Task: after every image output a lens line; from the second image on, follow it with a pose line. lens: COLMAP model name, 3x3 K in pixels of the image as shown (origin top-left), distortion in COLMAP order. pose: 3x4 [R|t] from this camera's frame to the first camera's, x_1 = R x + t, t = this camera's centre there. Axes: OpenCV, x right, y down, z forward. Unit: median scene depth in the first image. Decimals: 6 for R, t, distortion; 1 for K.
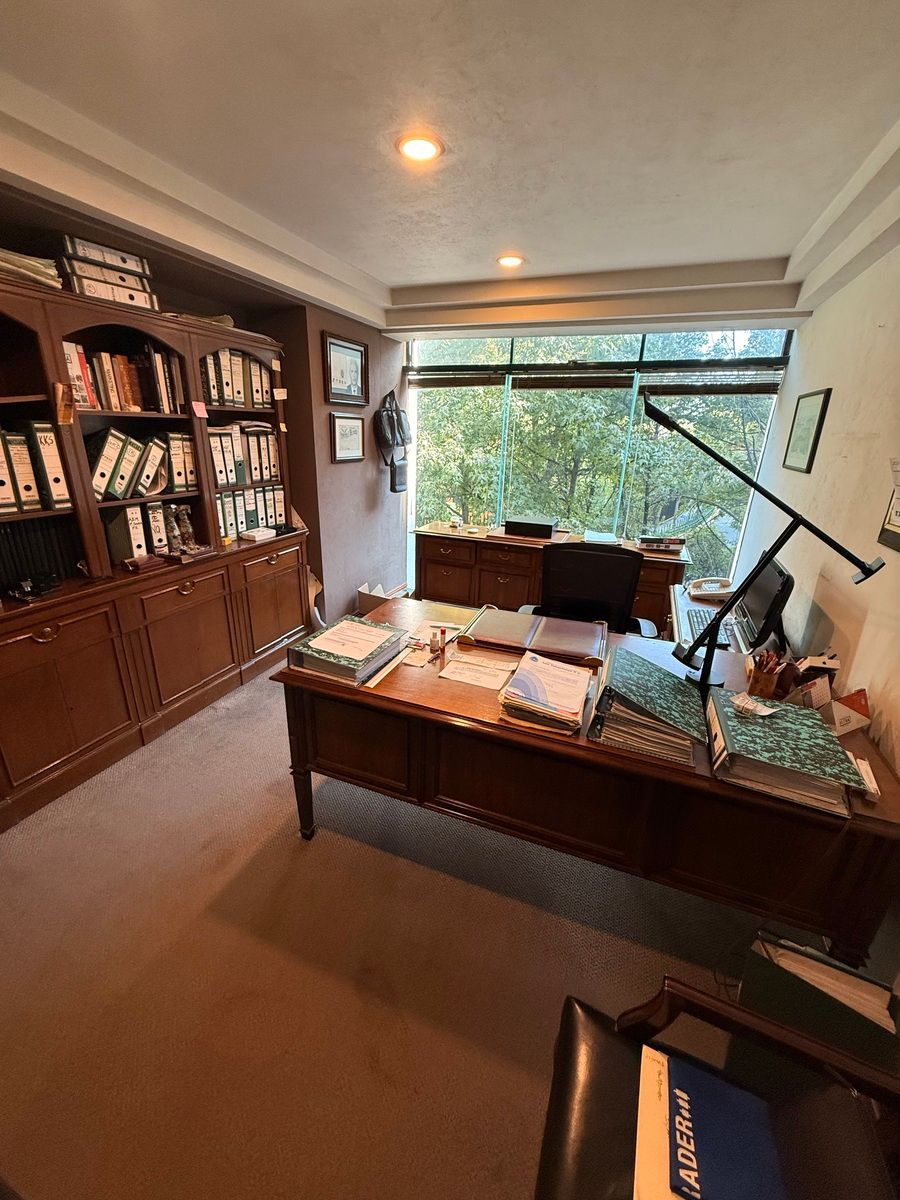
lens RADIAL K [[480.9, 0, 449.0], [0, 480.9, 594.7], [0, 0, 1]] dist [0.001465, 0.000282]
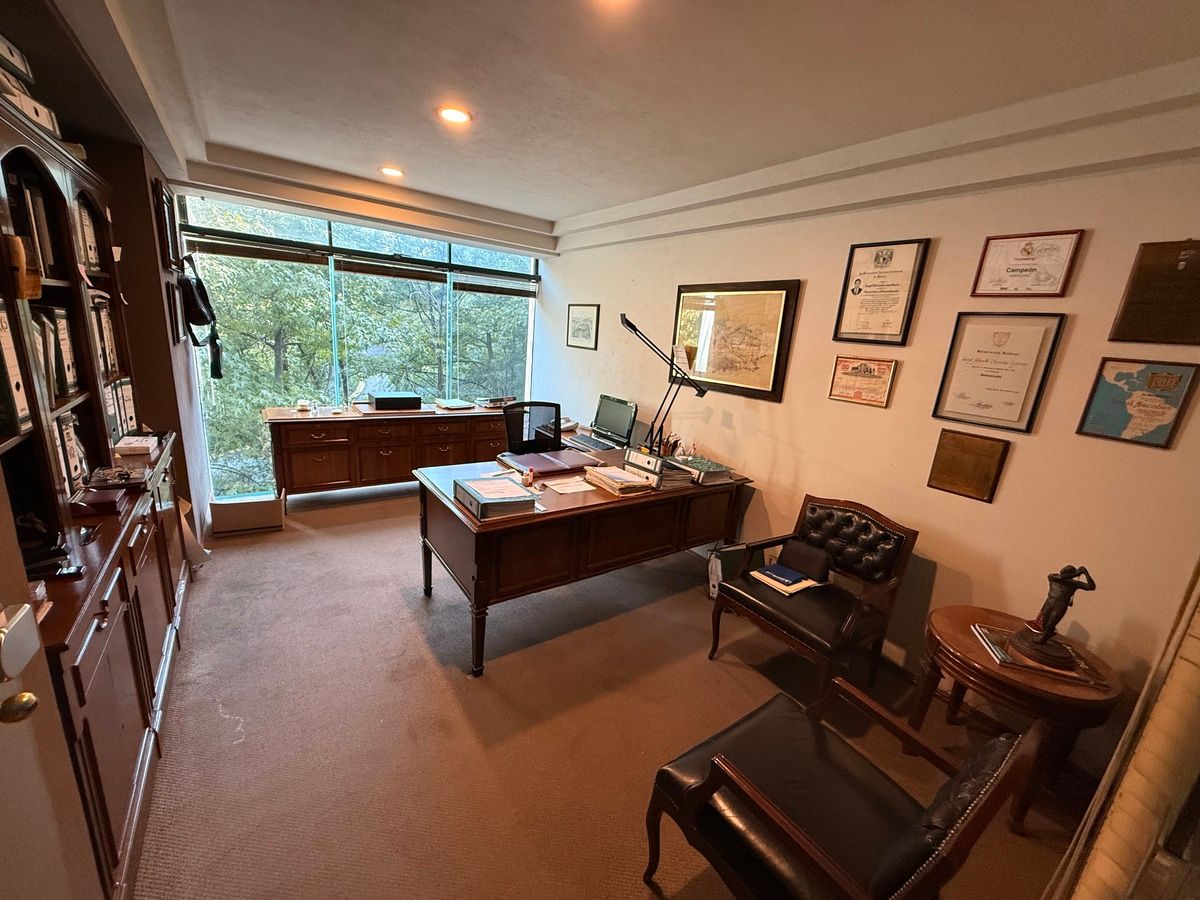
lens RADIAL K [[480.9, 0, 601.9], [0, 480.9, 452.0], [0, 0, 1]] dist [0.001465, 0.000282]
pose [[0.539484, -0.191796, 0.819860, -0.532070], [0.212947, 0.973135, 0.087529, -0.026826], [-0.814623, 0.127366, 0.565834, 0.019261]]
